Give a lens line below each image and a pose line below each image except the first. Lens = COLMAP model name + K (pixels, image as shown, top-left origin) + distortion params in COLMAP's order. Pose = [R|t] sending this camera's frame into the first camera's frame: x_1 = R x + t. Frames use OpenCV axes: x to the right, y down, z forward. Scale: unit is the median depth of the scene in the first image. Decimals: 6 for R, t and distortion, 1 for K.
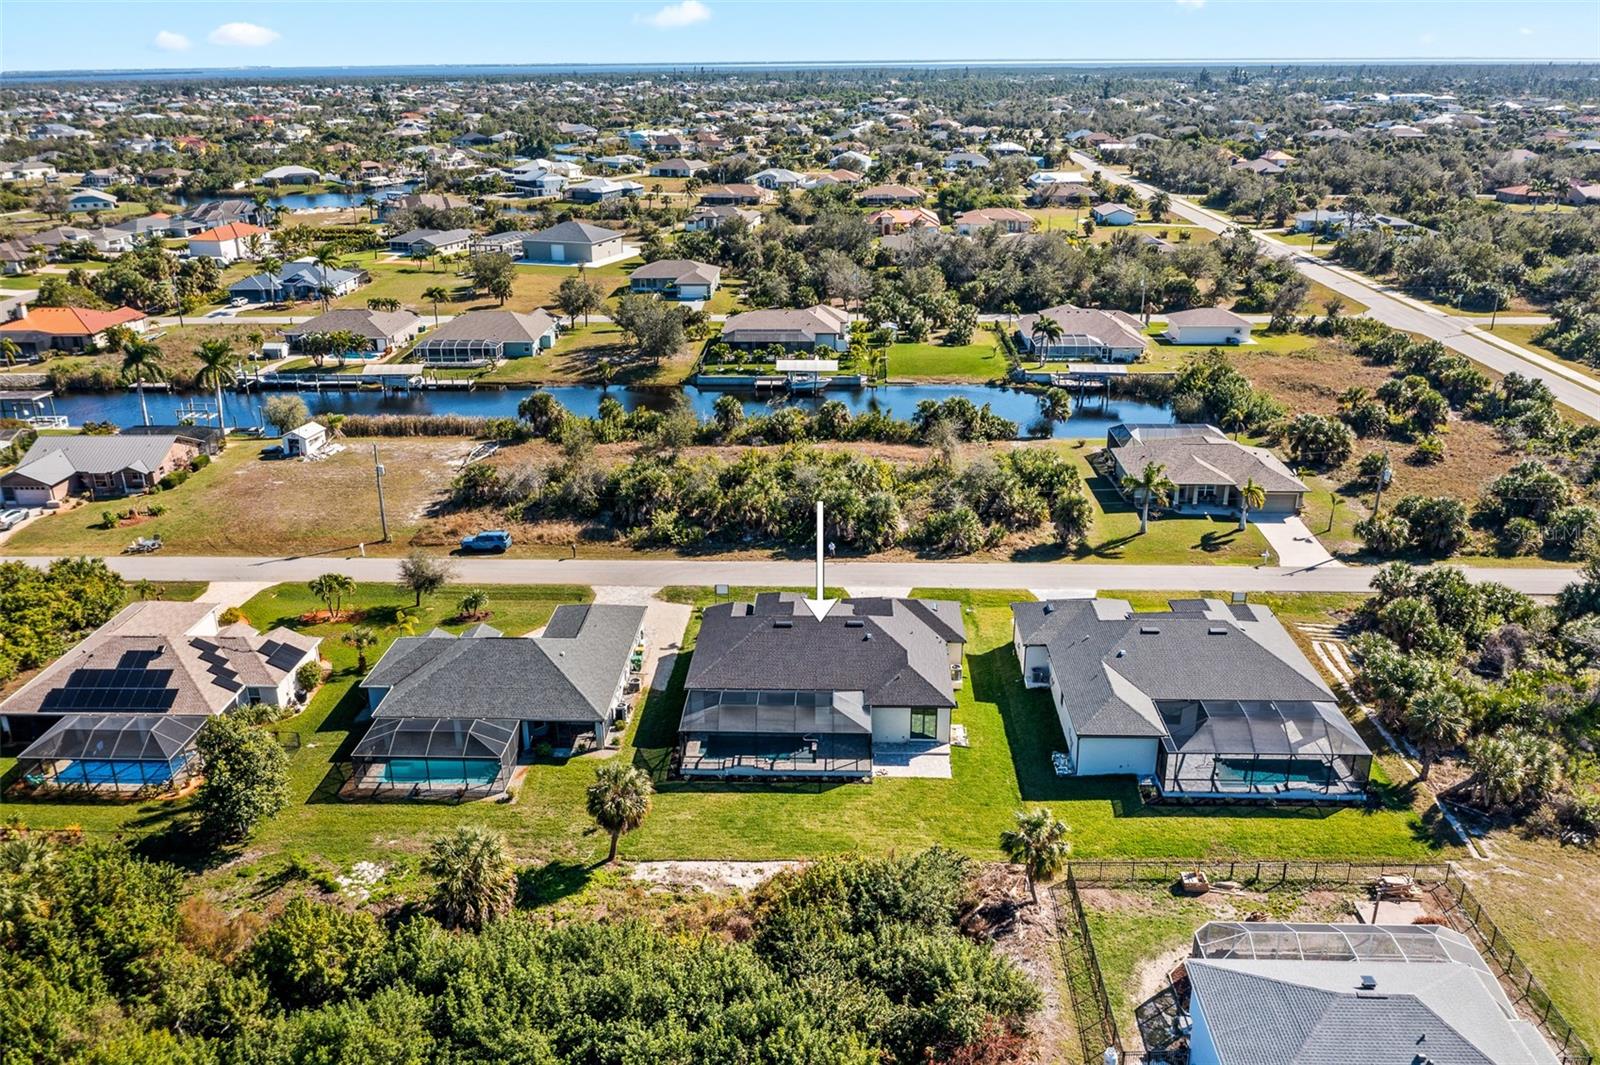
lens RADIAL K [[1269.3, 0, 799.6], [0, 1269.3, 537.0], [0, 0, 1]] dist [-0.013580, 0.004340]
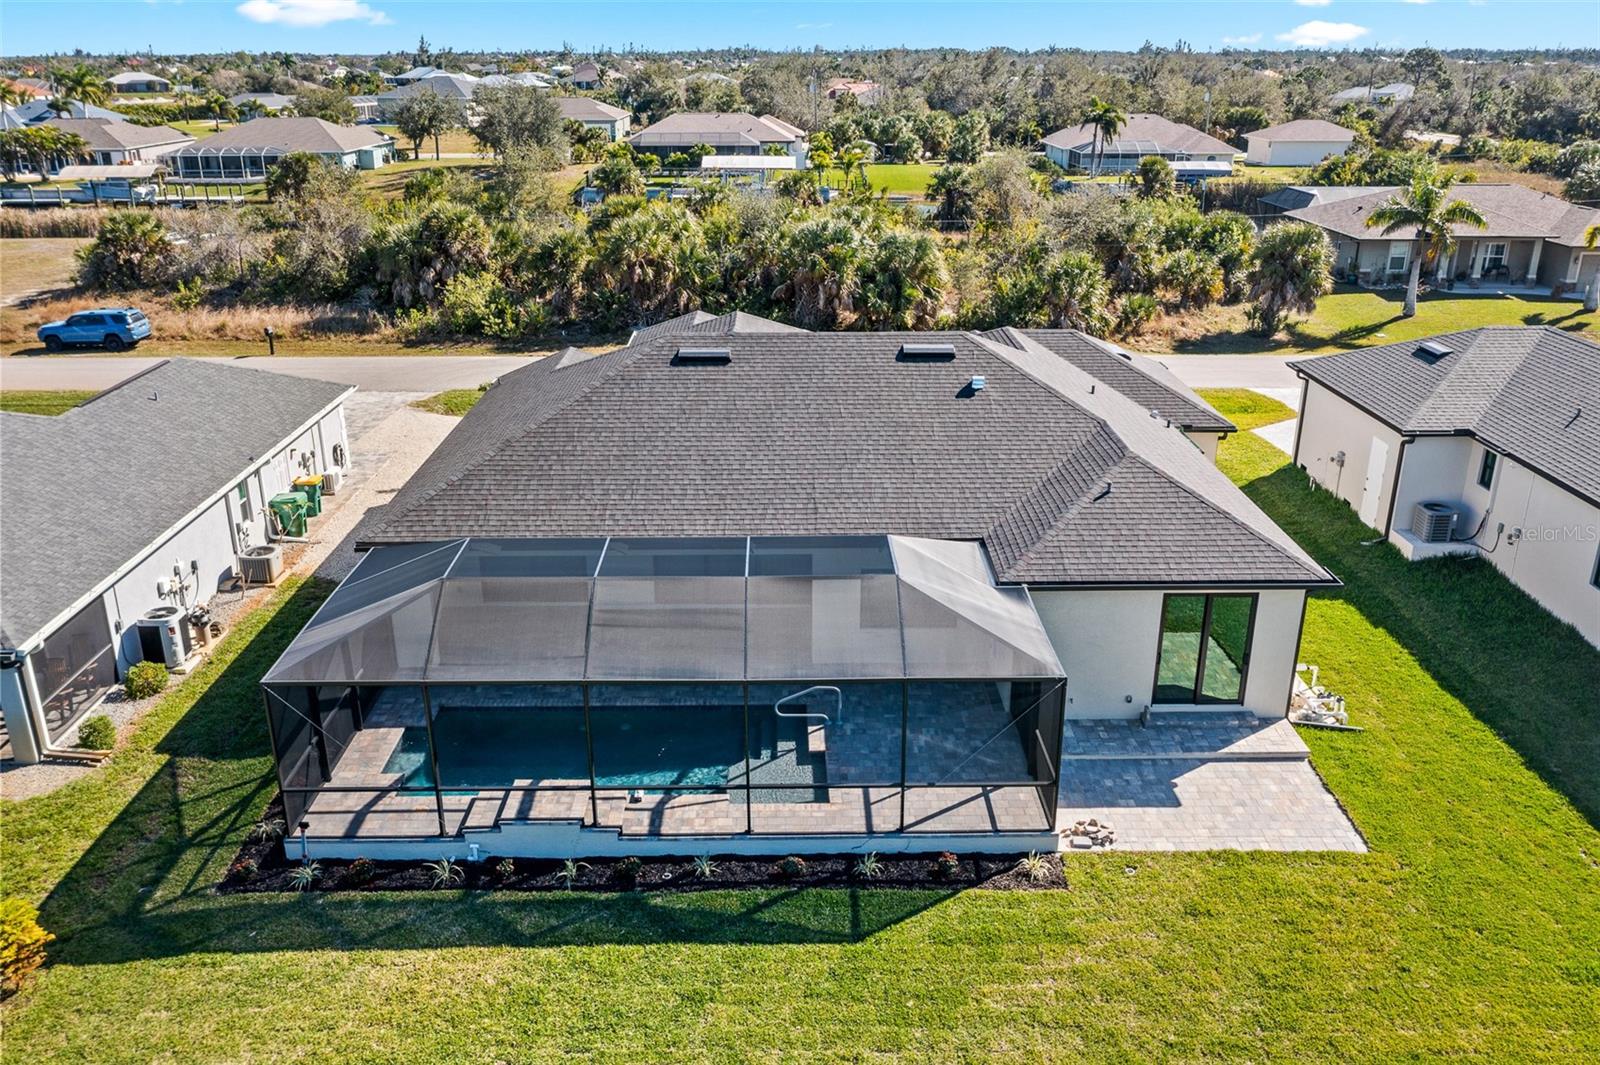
lens RADIAL K [[1269.3, 0, 797.4], [0, 1269.3, 532.1], [0, 0, 1]] dist [-0.013580, 0.004340]
pose [[0.998780, -0.010505, 0.048255, -0.004736], [0.010563, 0.999944, -0.000949, 0.109965], [-0.048243, 0.001458, 0.998835, 0.662235]]
